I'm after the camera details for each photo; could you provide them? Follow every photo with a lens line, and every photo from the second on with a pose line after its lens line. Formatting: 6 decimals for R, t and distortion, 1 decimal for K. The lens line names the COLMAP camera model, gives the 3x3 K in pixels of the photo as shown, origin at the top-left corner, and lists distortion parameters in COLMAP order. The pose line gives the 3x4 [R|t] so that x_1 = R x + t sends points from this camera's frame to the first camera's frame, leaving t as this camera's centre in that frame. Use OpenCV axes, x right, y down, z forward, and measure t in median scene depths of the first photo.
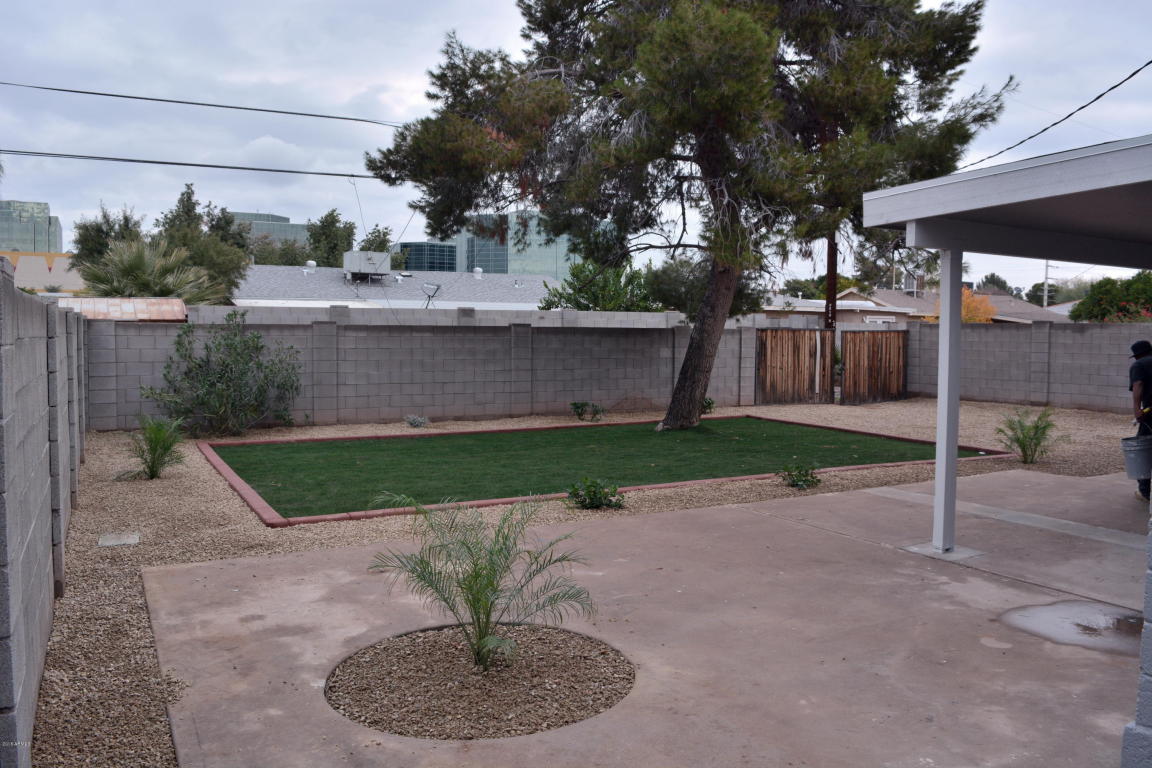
lens RADIAL K [[916.7, 0, 575.8], [0, 916.7, 383.3], [0, 0, 1]] dist [-0.084156, 0.000879]
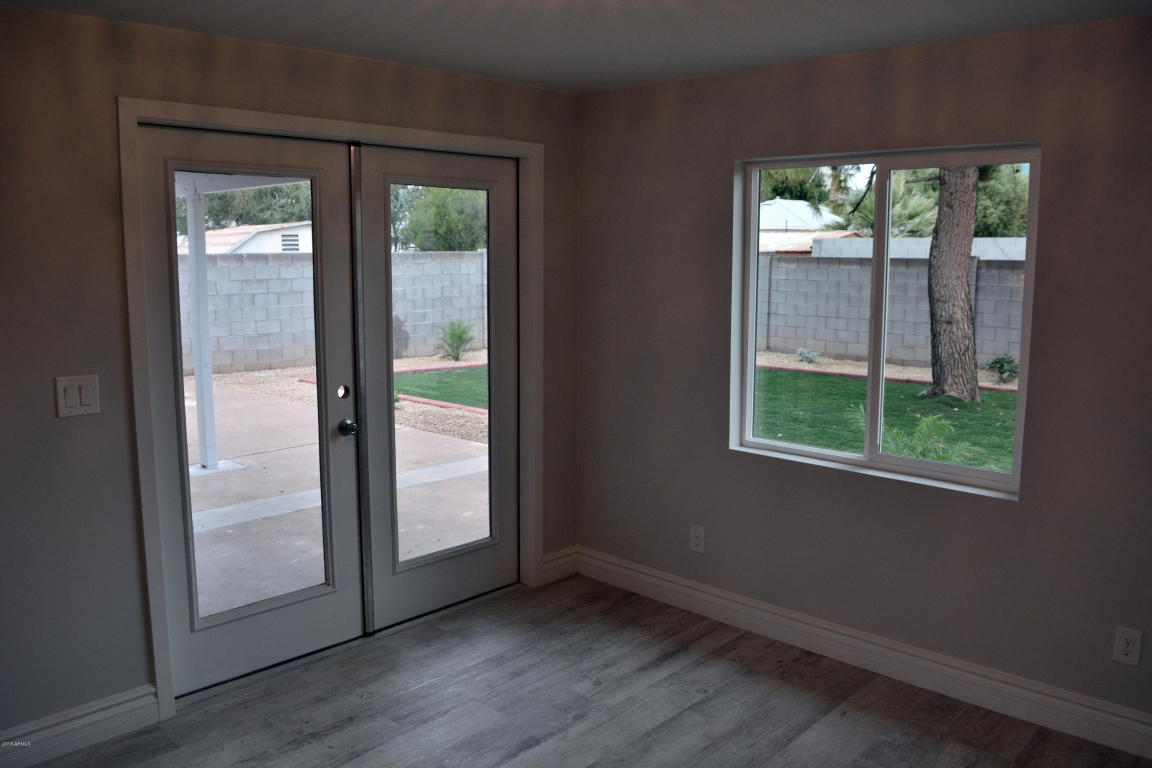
lens RADIAL K [[916.7, 0, 576.3], [0, 916.7, 384.4], [0, 0, 1]] dist [-0.084156, 0.000879]
pose [[0.336953, 0.126090, -0.933040, 0.635511], [-0.057802, 0.991893, 0.113169, -0.023225], [0.939746, 0.015799, 0.341509, 0.422691]]
